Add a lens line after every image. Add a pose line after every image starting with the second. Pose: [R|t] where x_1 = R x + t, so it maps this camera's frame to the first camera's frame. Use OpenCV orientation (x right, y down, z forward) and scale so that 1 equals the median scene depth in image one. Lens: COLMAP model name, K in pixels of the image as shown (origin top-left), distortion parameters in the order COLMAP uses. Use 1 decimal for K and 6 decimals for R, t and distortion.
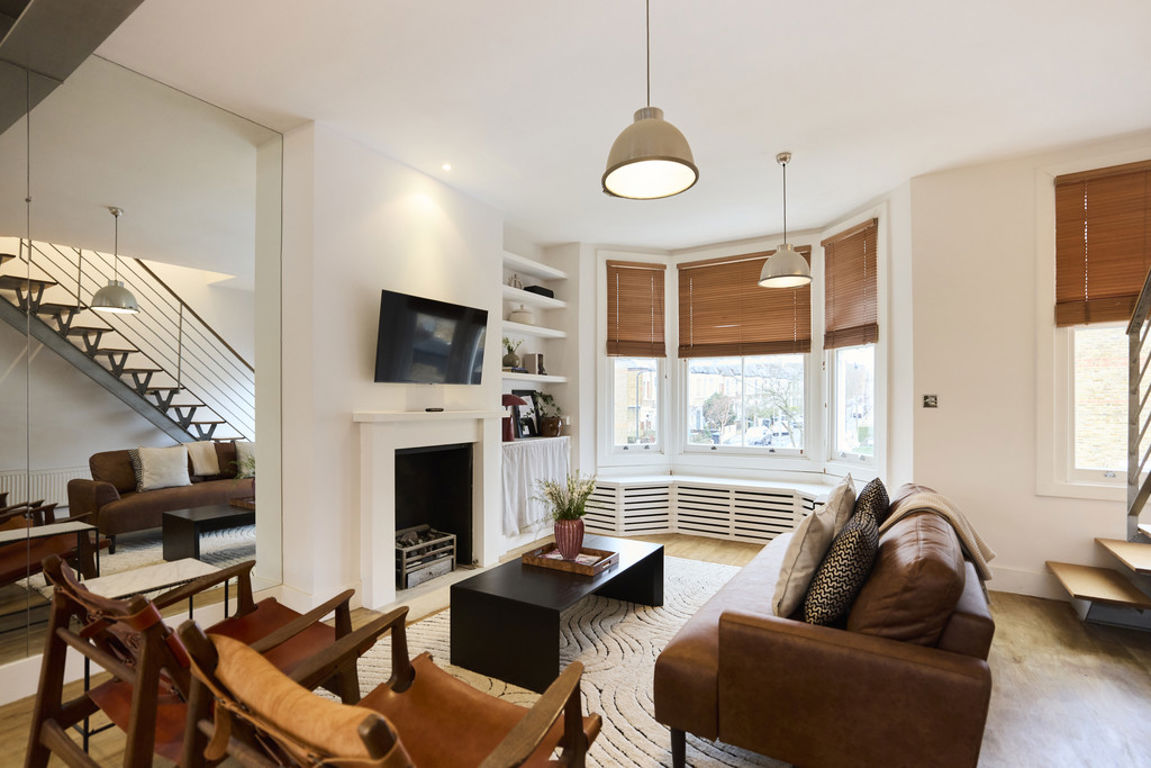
lens RADIAL K [[541.8, 0, 574.8], [0, 541.8, 395.4], [0, 0, 1]] dist [-0.042652, 0.023134]
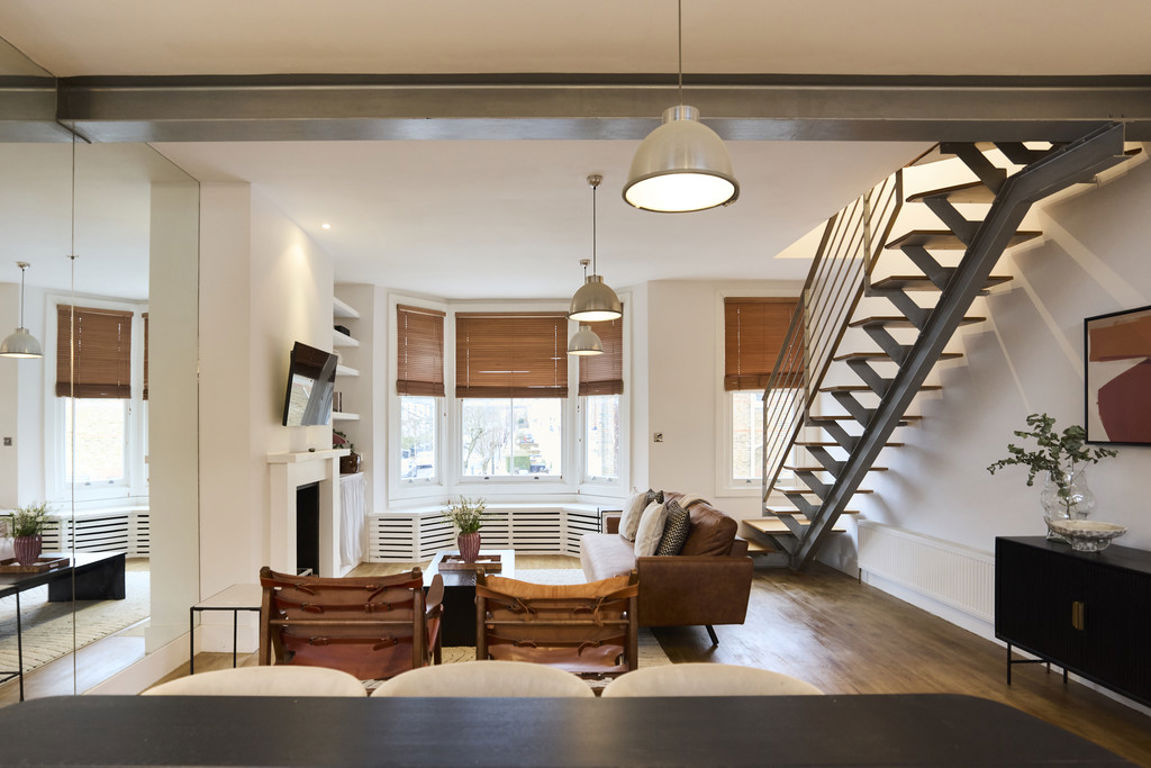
lens RADIAL K [[589.5, 0, 576.6], [0, 589.5, 425.6], [0, 0, 1]] dist [-0.001881, 0.000004]
pose [[0.845053, 0.003711, 0.534670, -0.278886], [-0.003908, 0.999992, -0.000763, -0.014456], [-0.534668, -0.001445, 0.845061, -0.171690]]
